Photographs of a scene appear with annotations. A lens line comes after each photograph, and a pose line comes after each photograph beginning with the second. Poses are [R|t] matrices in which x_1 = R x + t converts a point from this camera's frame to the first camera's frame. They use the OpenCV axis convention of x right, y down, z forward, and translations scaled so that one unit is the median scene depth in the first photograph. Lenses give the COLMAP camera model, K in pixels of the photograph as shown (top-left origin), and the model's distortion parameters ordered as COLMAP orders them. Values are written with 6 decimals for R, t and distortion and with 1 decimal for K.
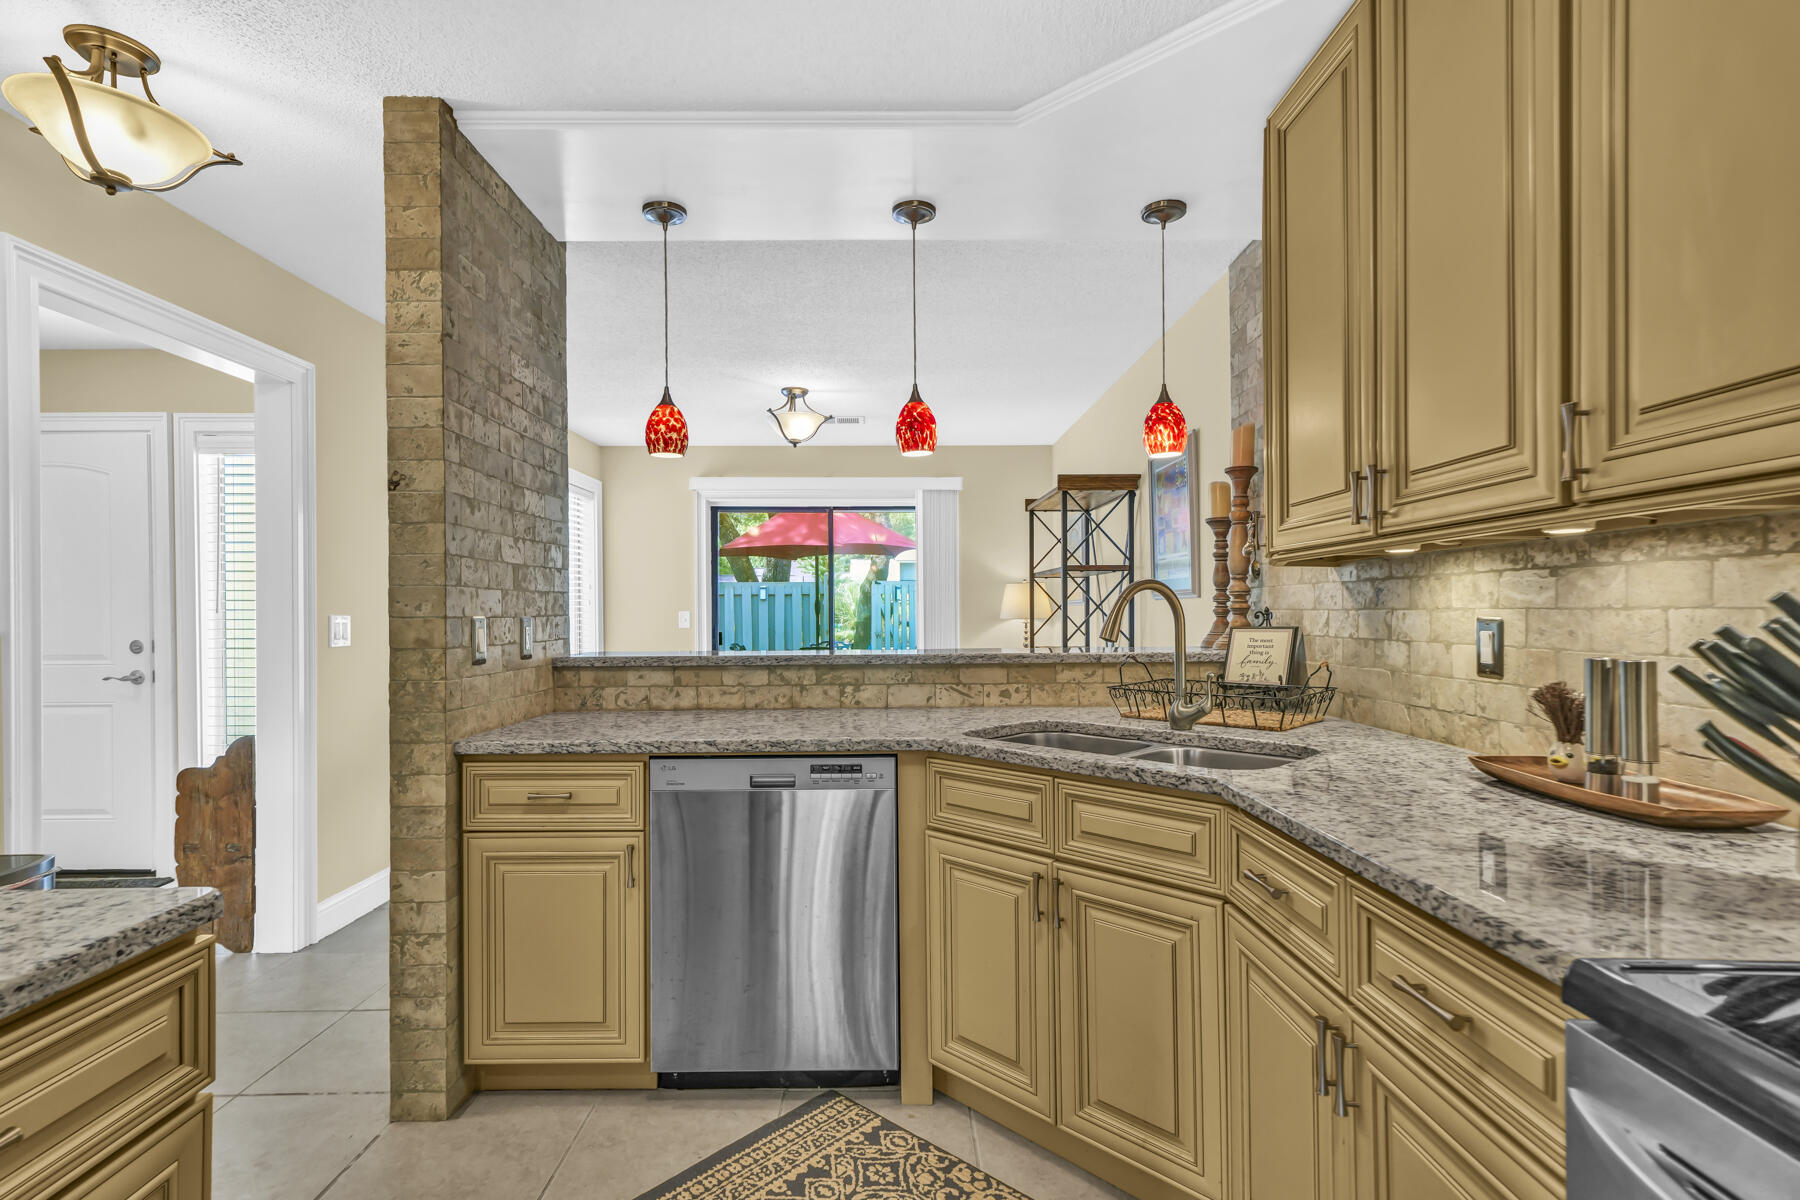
lens RADIAL K [[836.1, 0, 898.1], [0, 836.1, 603.2], [0, 0, 1]] dist [0.000482, 0.000001]
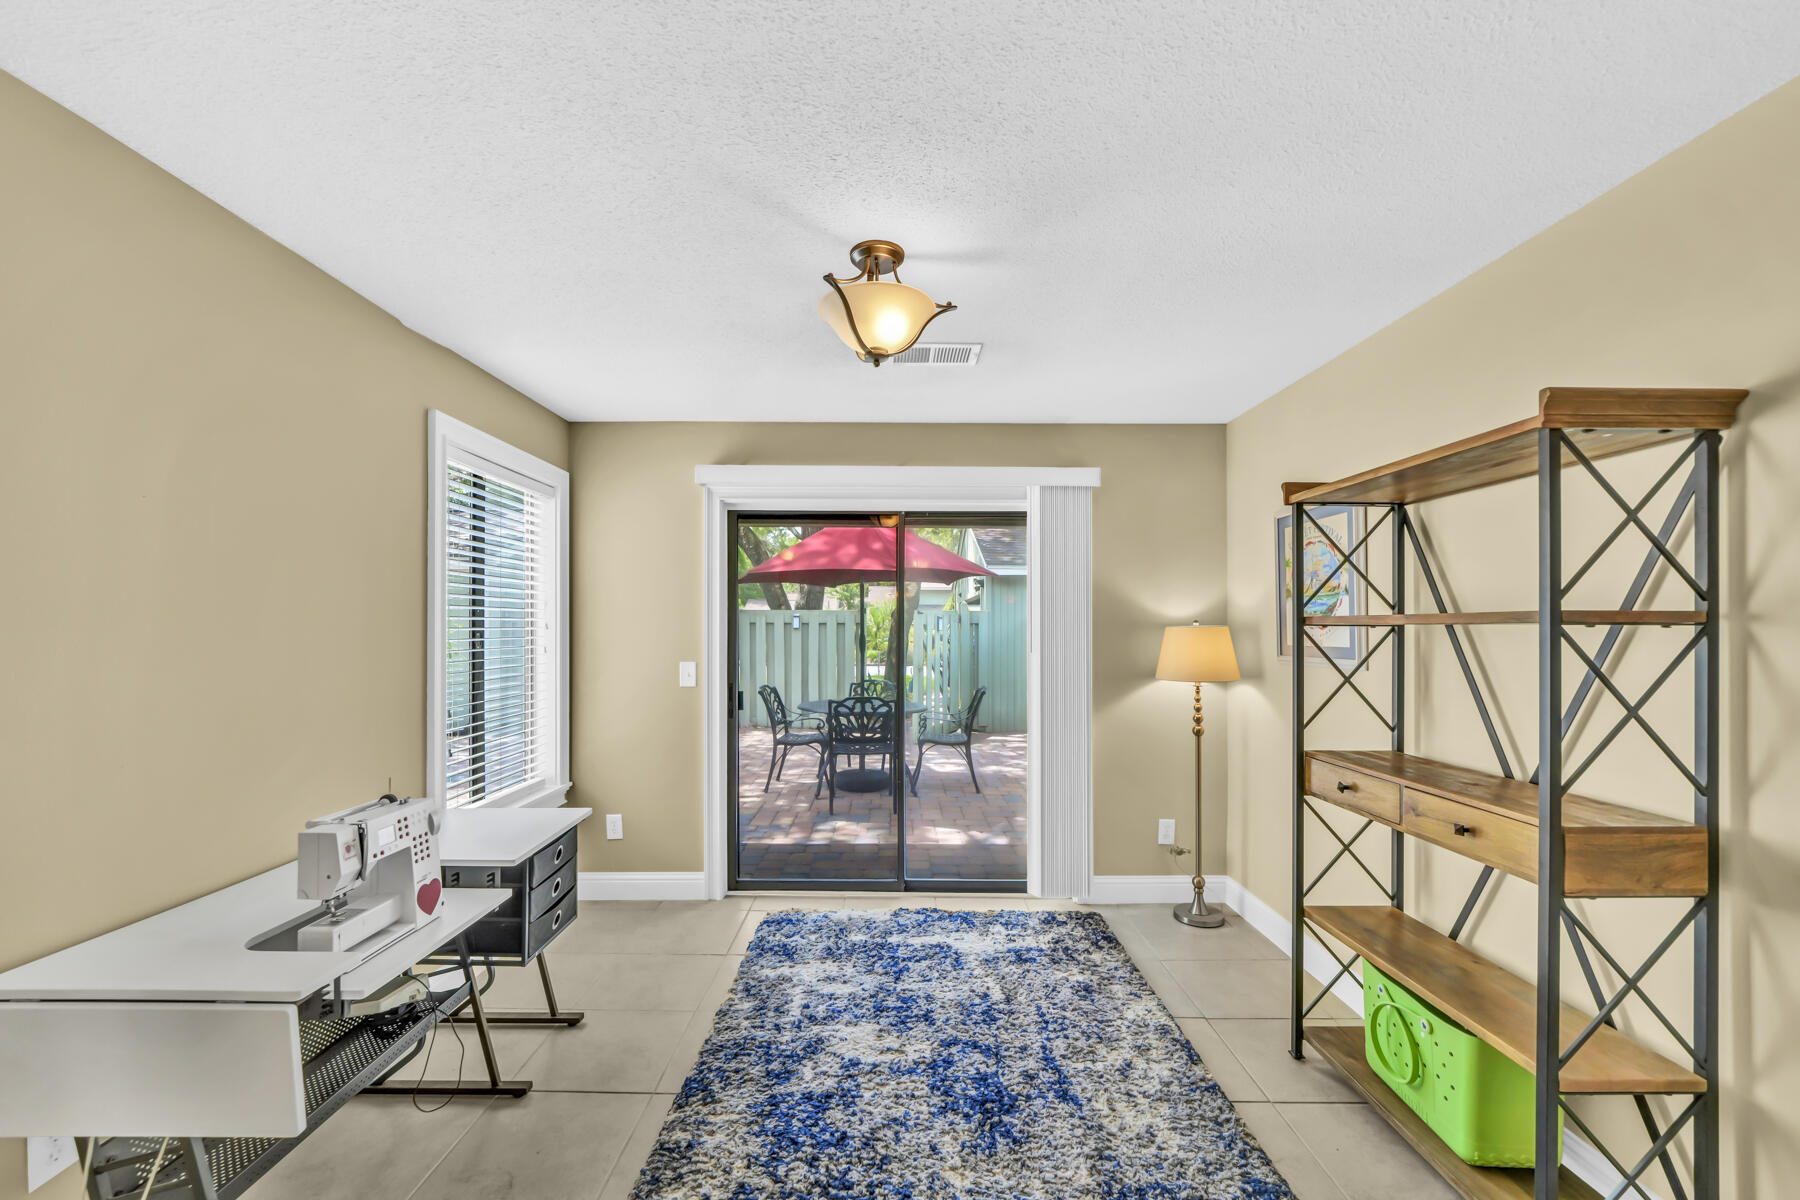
lens RADIAL K [[701.3, 0, 898.2], [0, 701.3, 619.2], [0, 0, 1]] dist [-0.012606, -0.000086]
pose [[0.999897, 0.008557, -0.011551, -0.068610], [-0.008632, 0.999942, -0.006480, -0.020918], [0.011495, 0.006579, 0.999912, 0.383108]]
